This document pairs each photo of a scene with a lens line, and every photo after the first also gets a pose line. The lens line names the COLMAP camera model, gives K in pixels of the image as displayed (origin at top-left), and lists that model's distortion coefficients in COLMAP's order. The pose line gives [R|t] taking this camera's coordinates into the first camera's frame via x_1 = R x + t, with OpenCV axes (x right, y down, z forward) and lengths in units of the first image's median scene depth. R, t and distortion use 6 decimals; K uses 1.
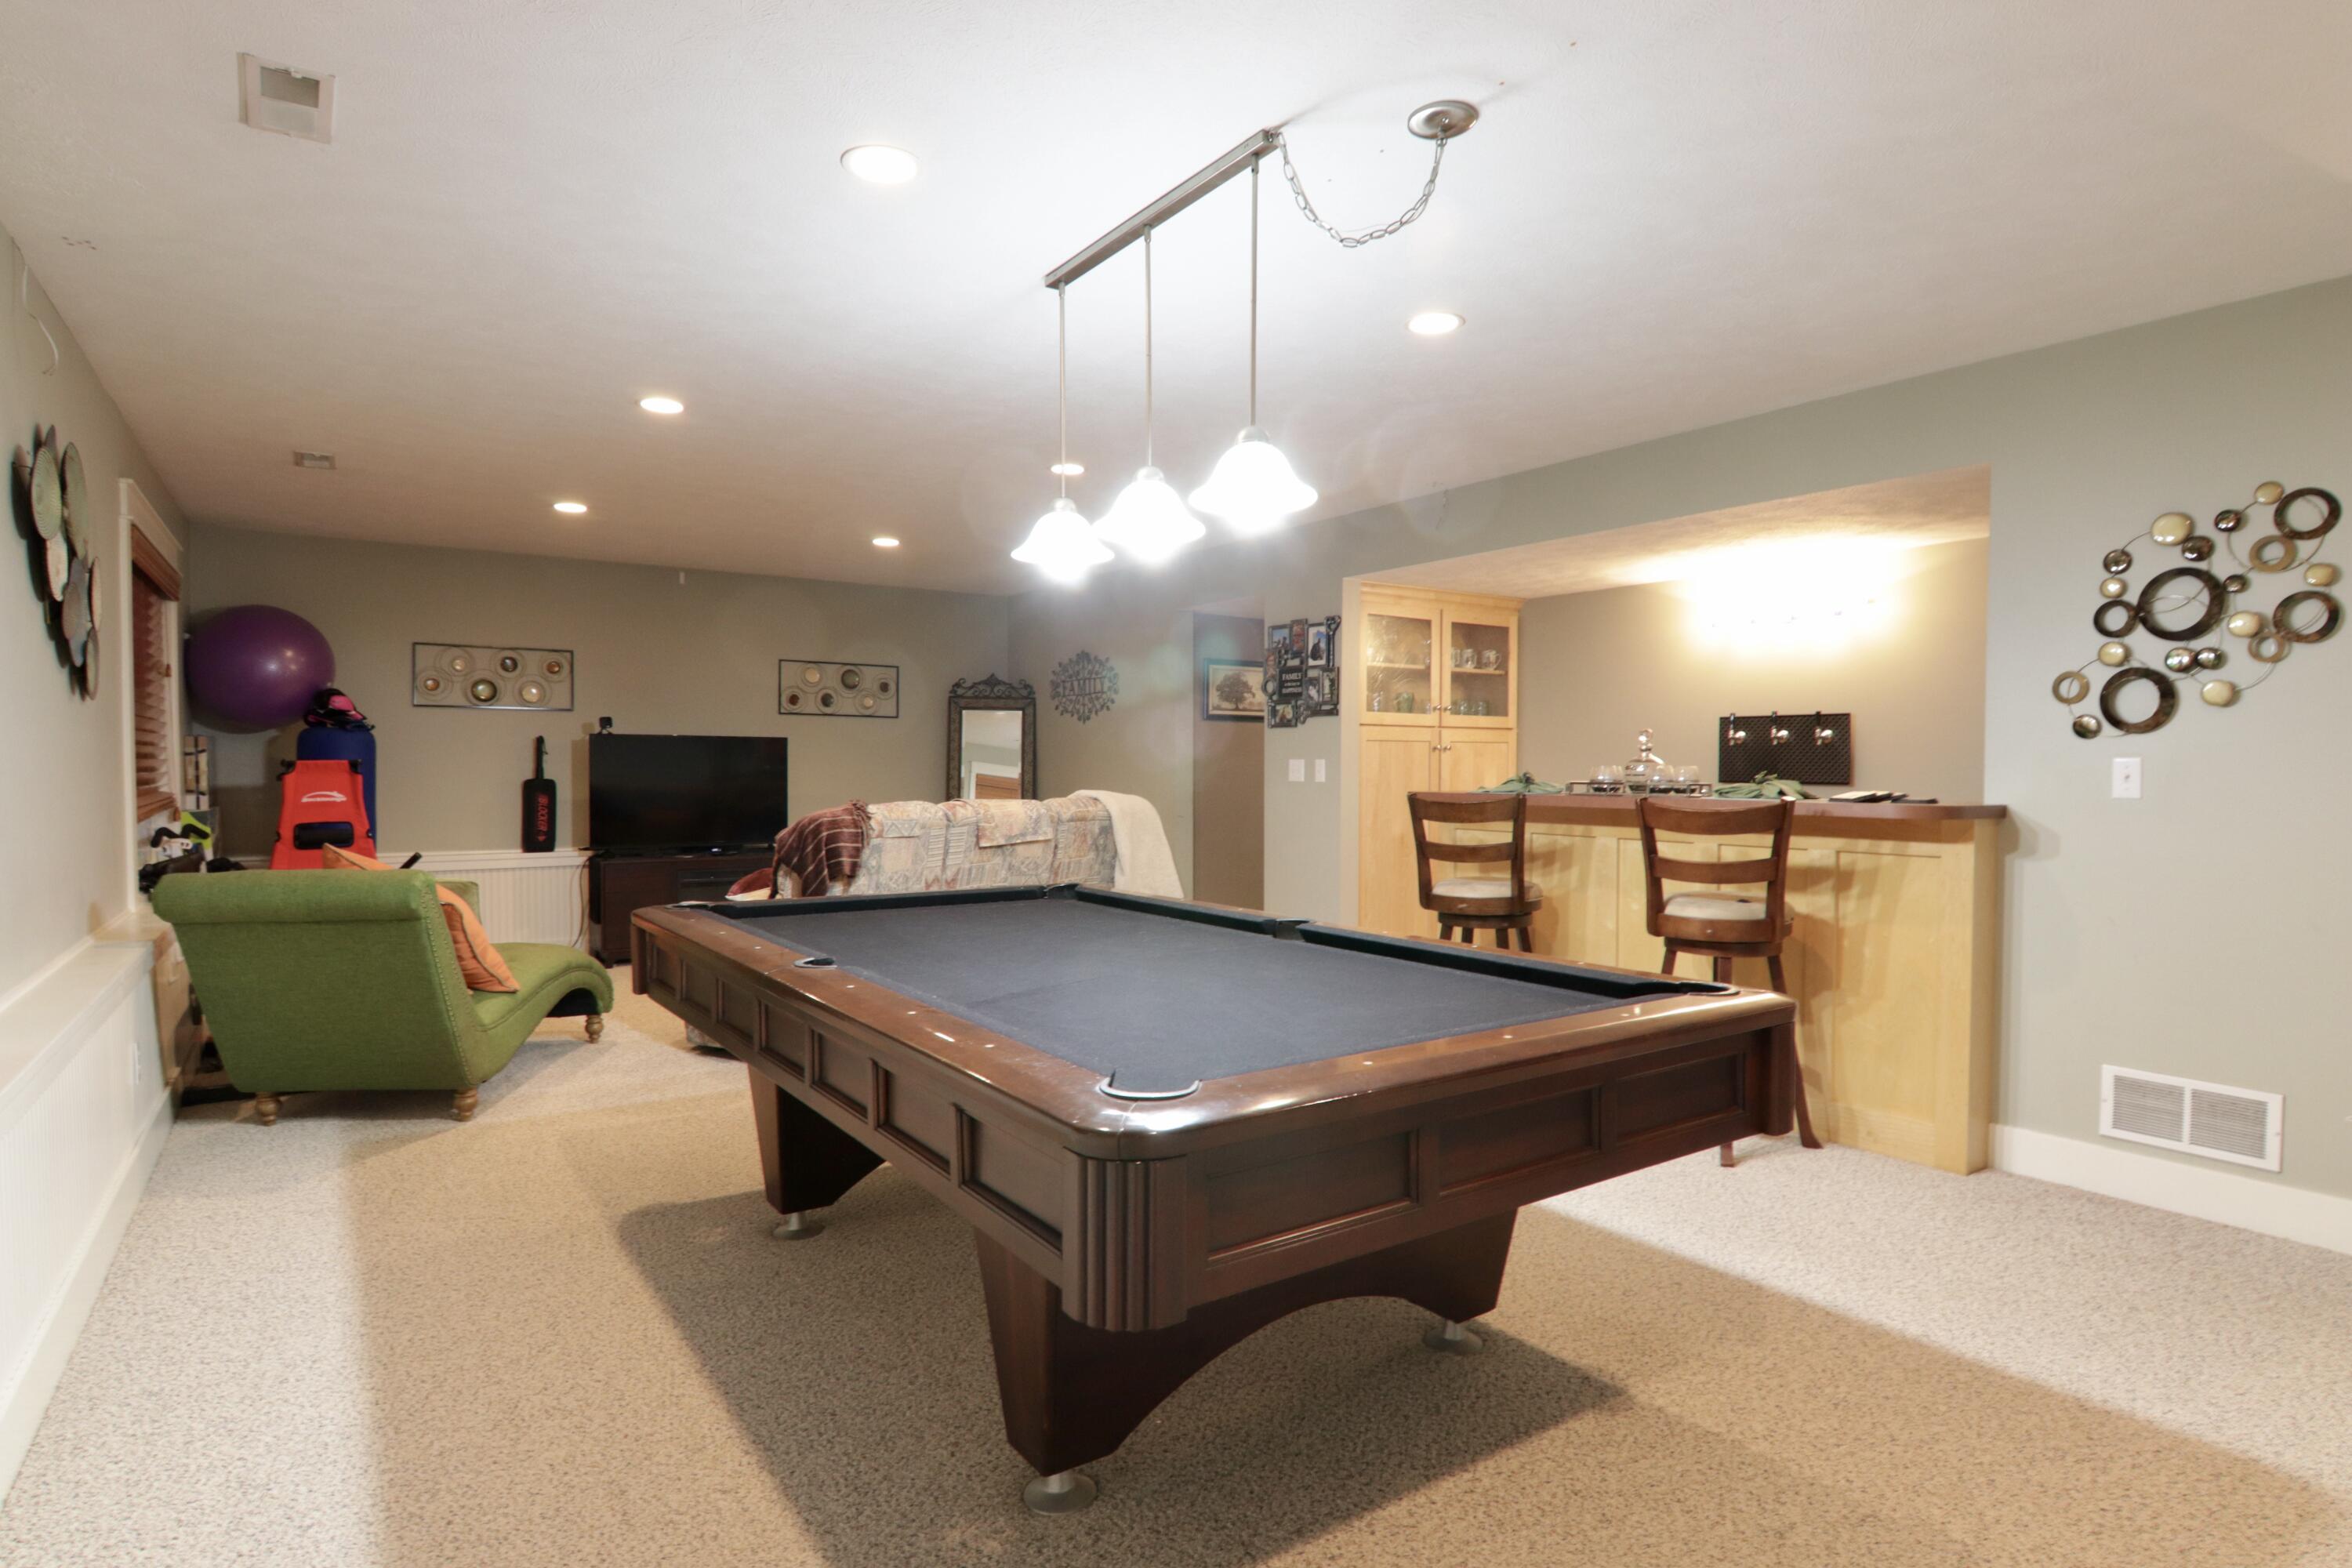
lens RADIAL K [[1232.2, 0, 1185.4], [0, 1232.2, 796.6], [0, 0, 1]] dist [0.000712, -0.022113]
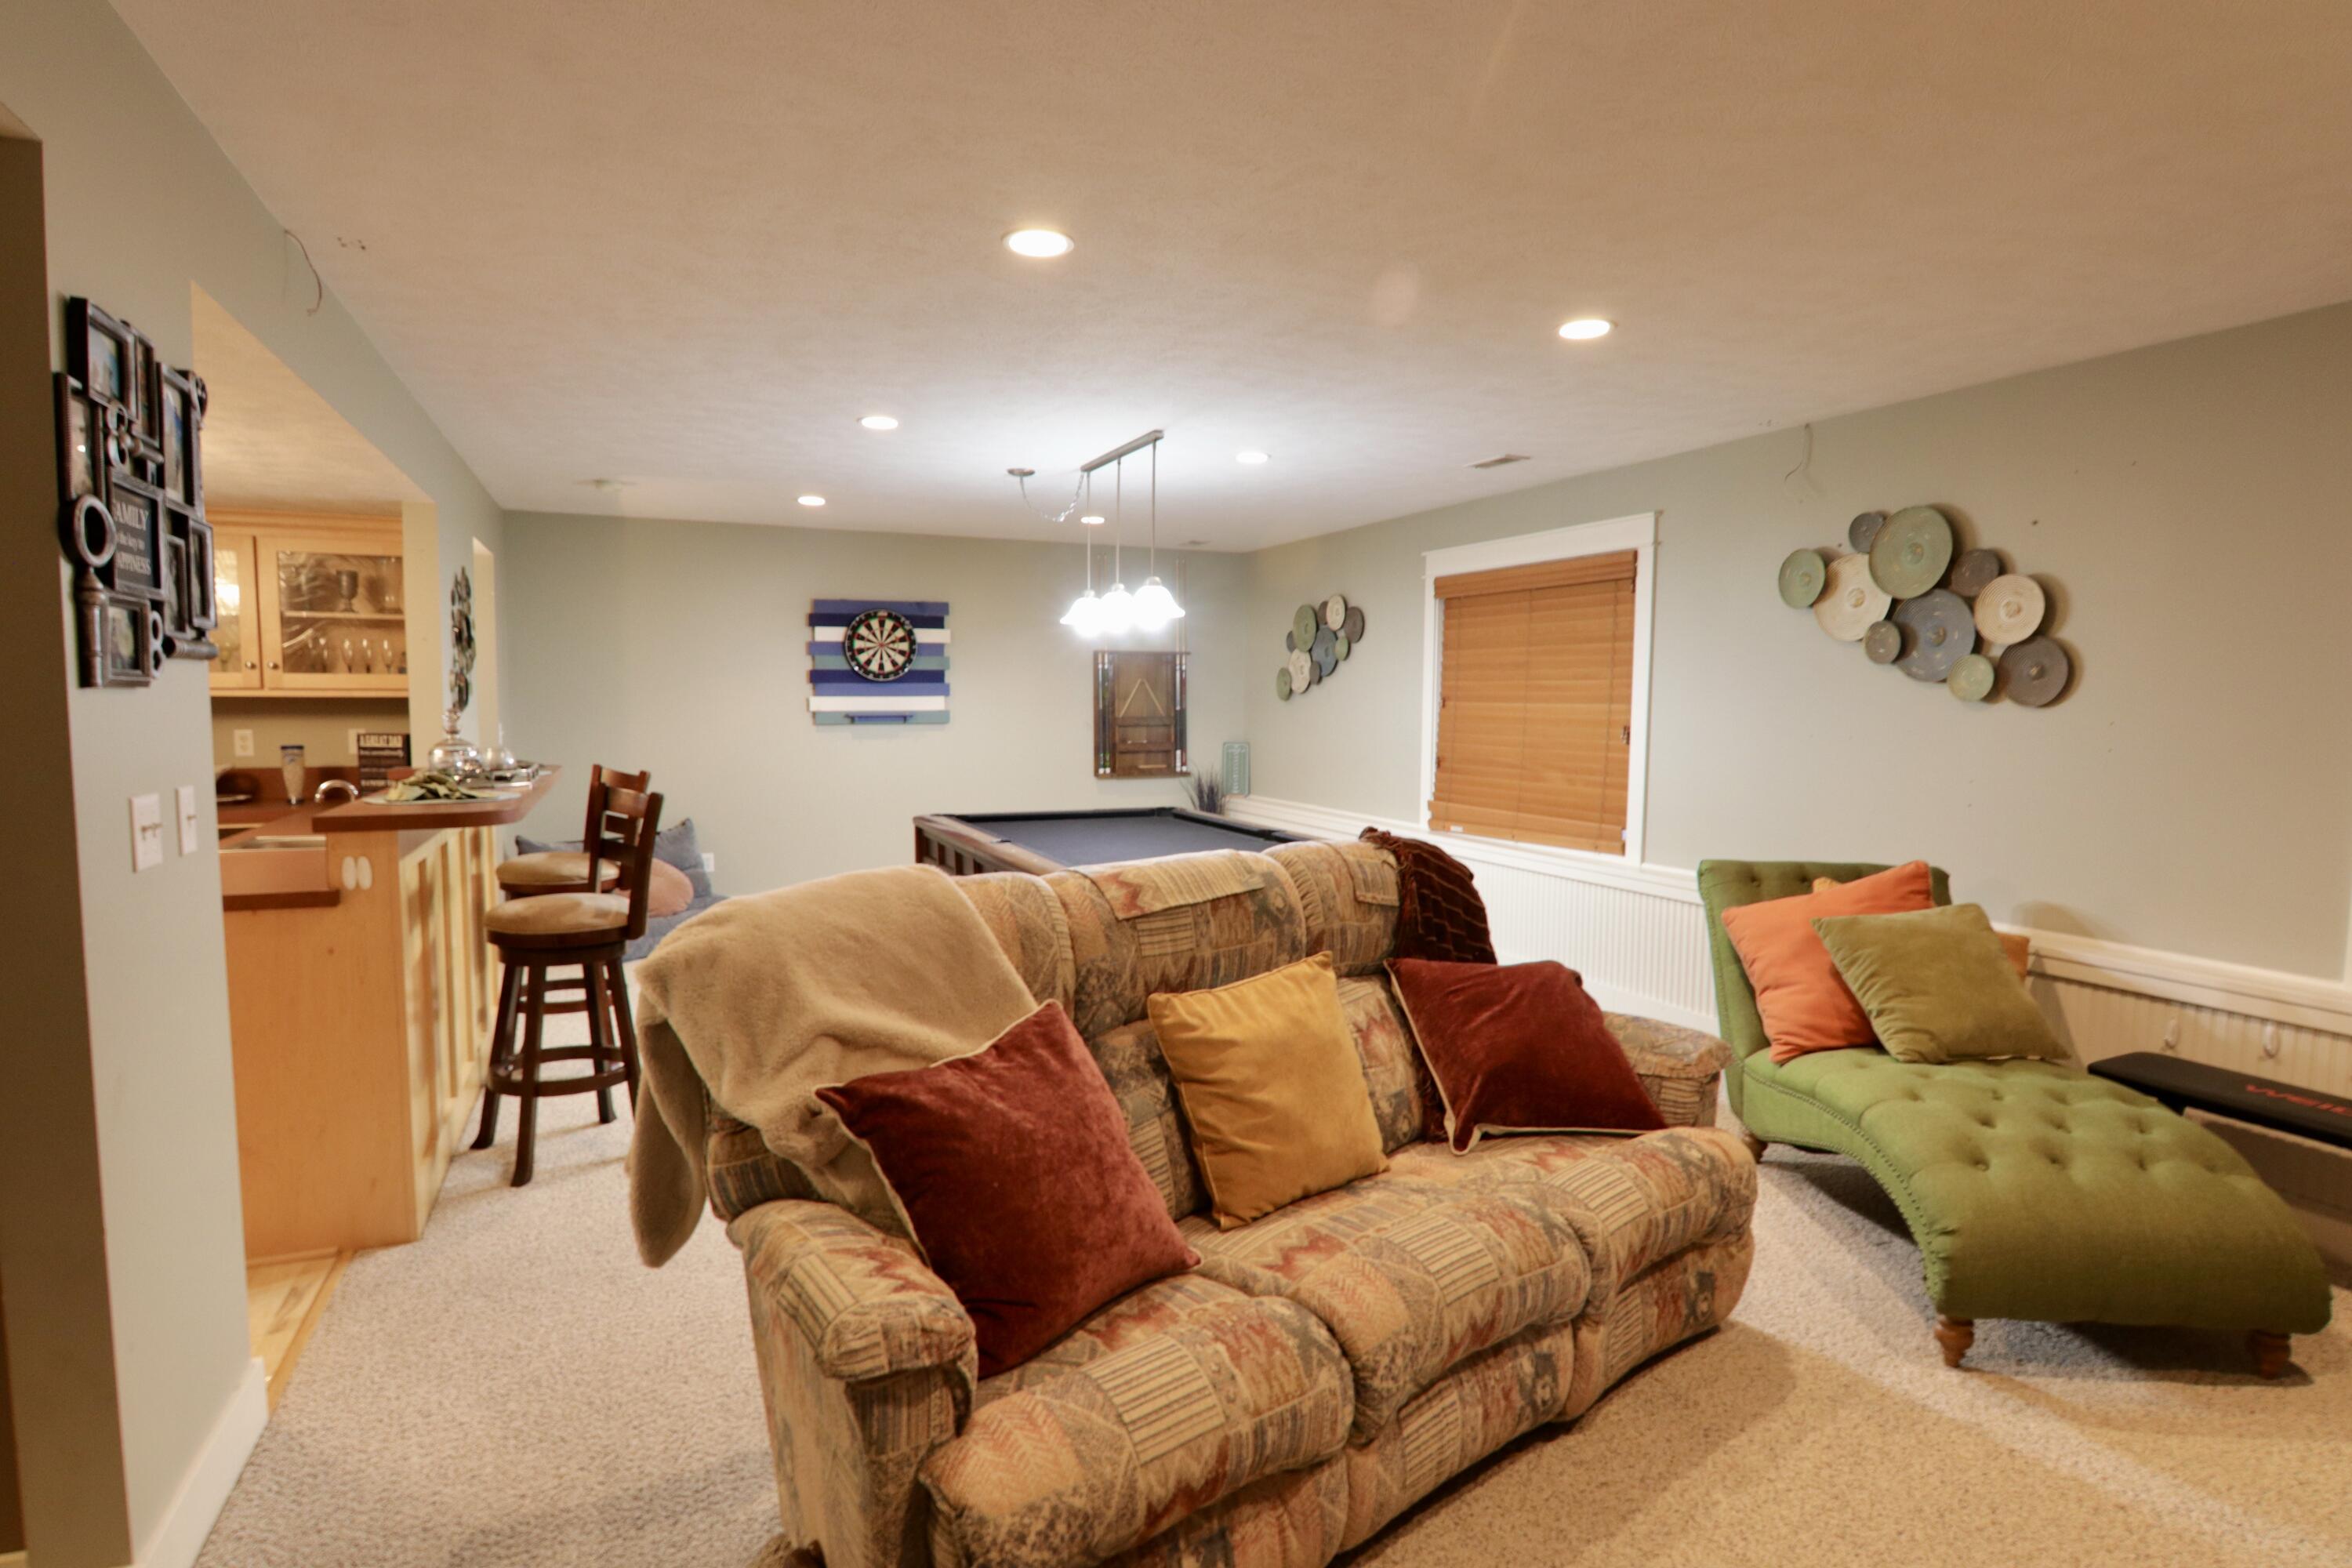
lens RADIAL K [[1232.2, 0, 1185.4], [0, 1232.2, 796.6], [0, 0, 1]] dist [0.000712, -0.022113]
pose [[-0.980320, -0.027608, 0.195476, -0.262969], [-0.006167, 0.993973, 0.109455, -0.076069], [-0.197319, 0.106095, -0.974581, 1.462877]]
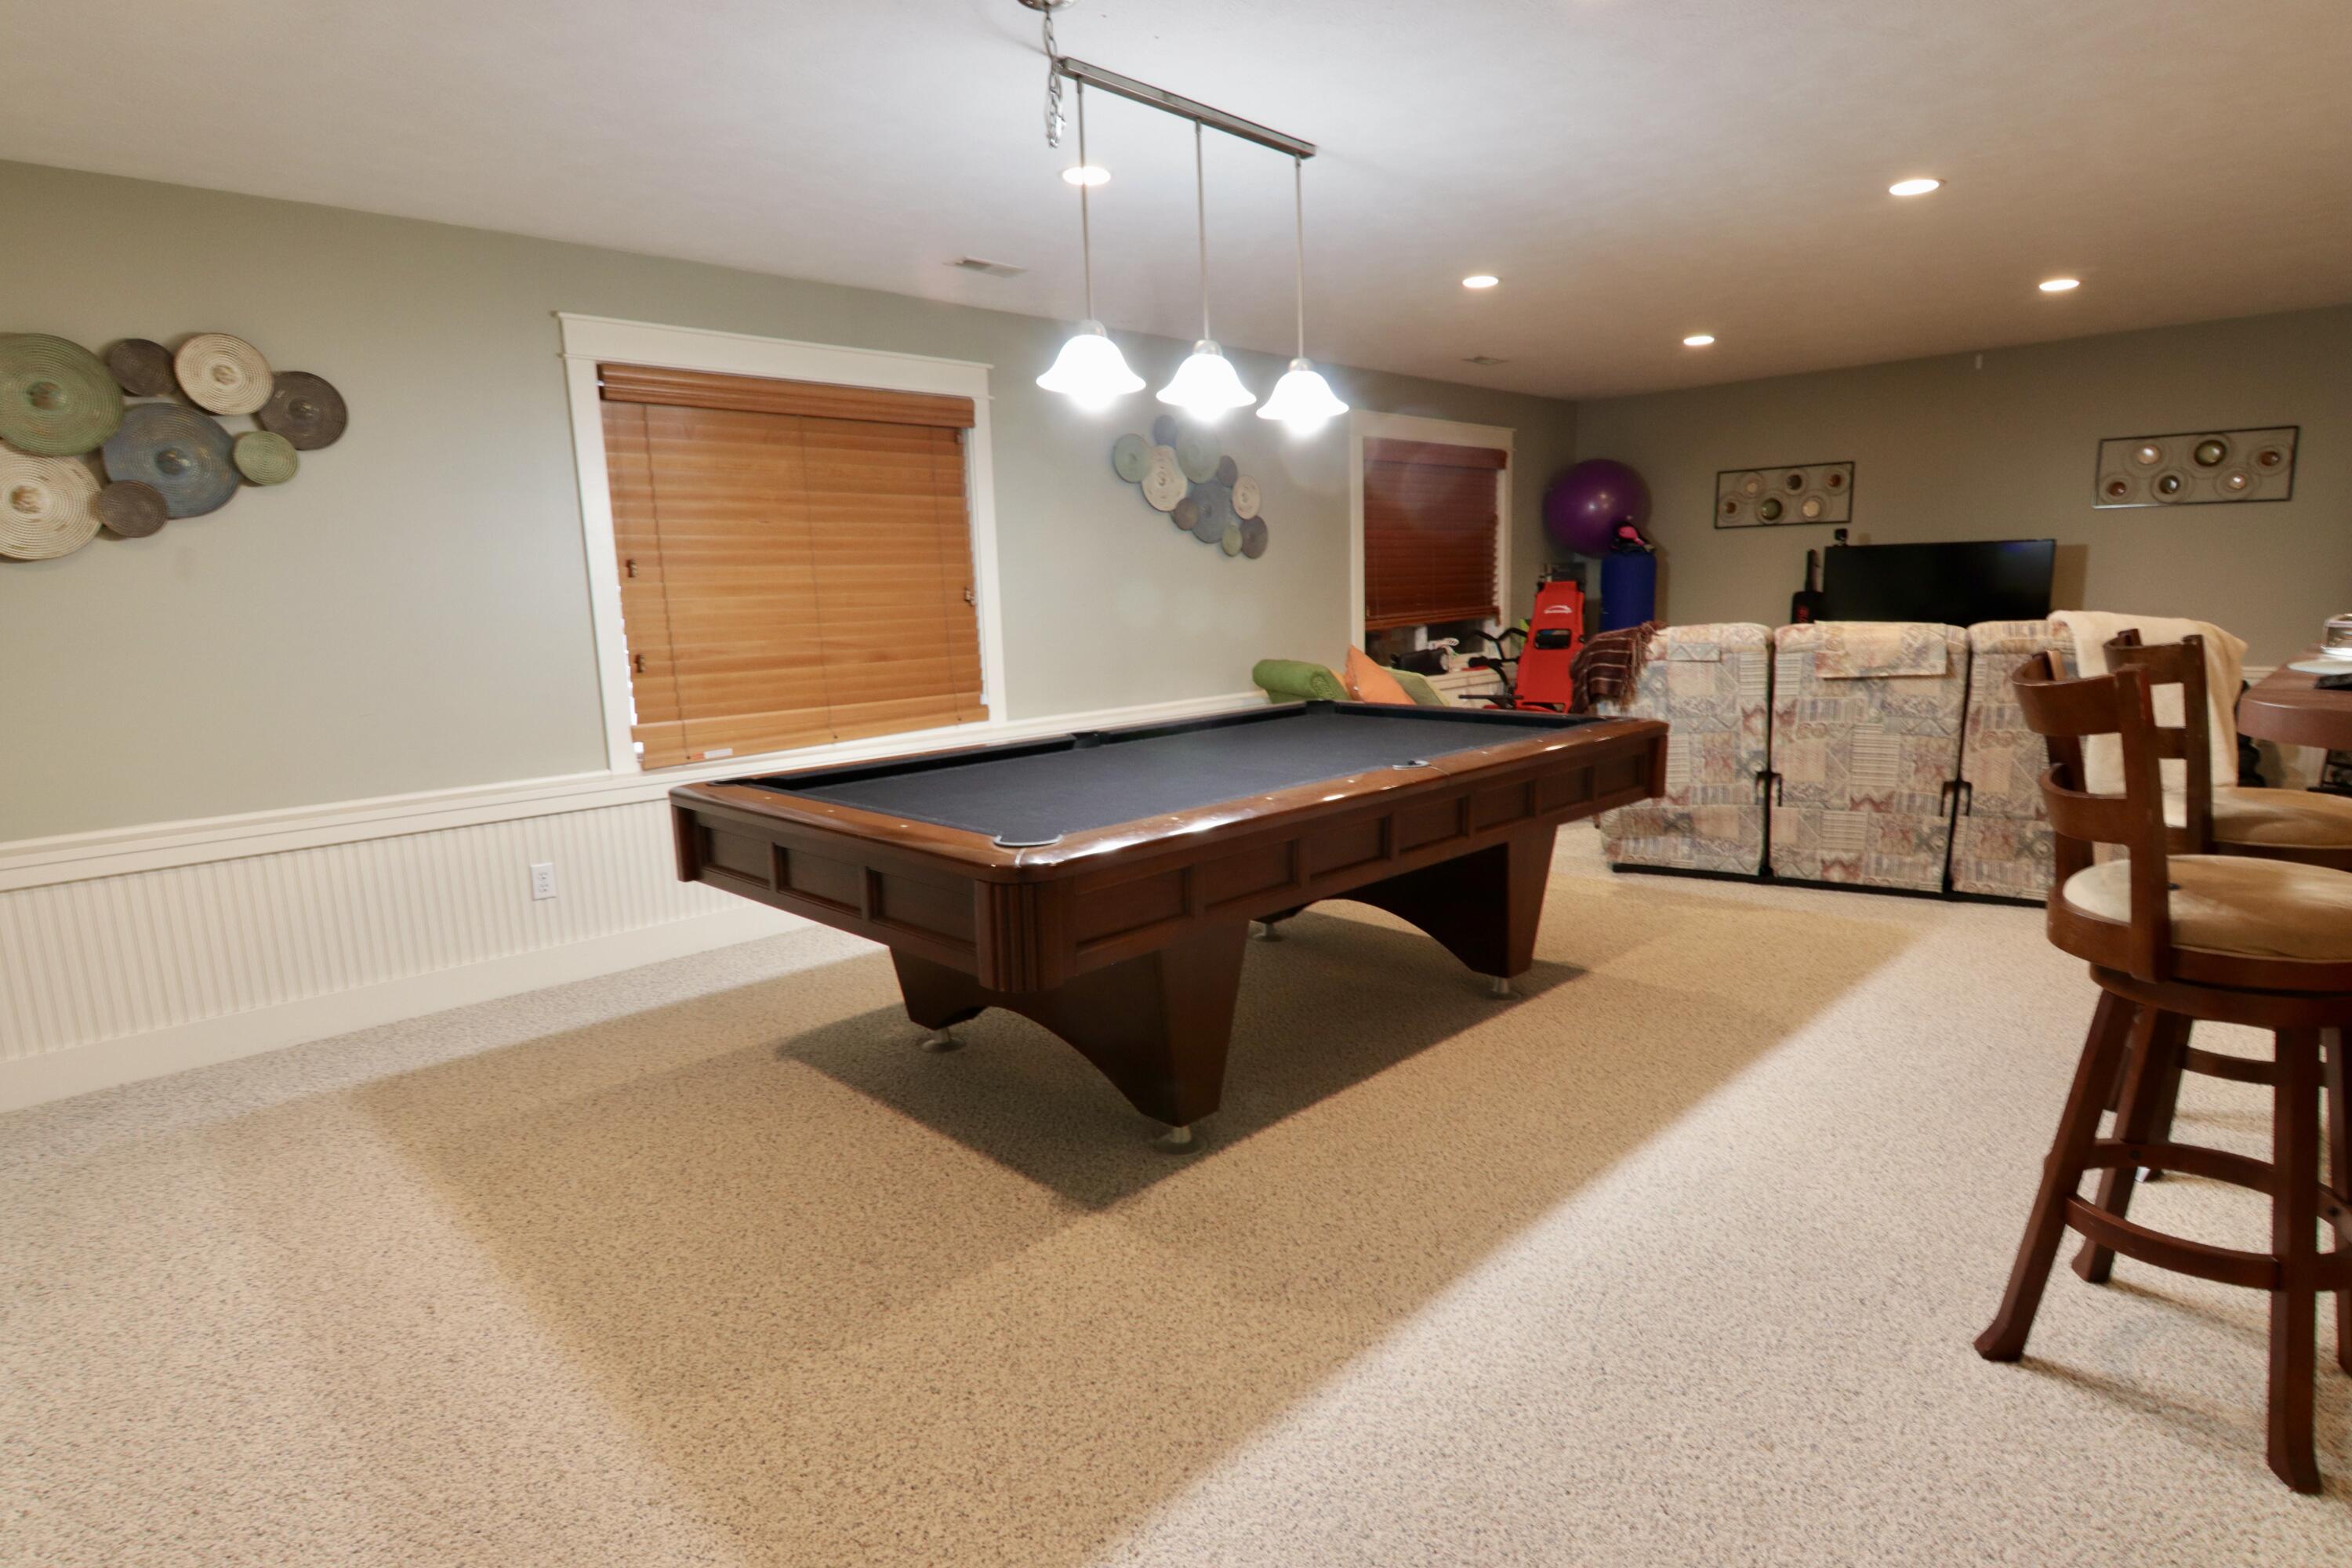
lens RADIAL K [[1232.2, 0, 1185.4], [0, 1232.2, 796.6], [0, 0, 1]] dist [0.000712, -0.022113]
pose [[0.178066, 0.157089, -0.971399, 0.583350], [0.003936, 0.987054, 0.160343, -0.016283], [0.984011, -0.032375, 0.175142, 0.391502]]
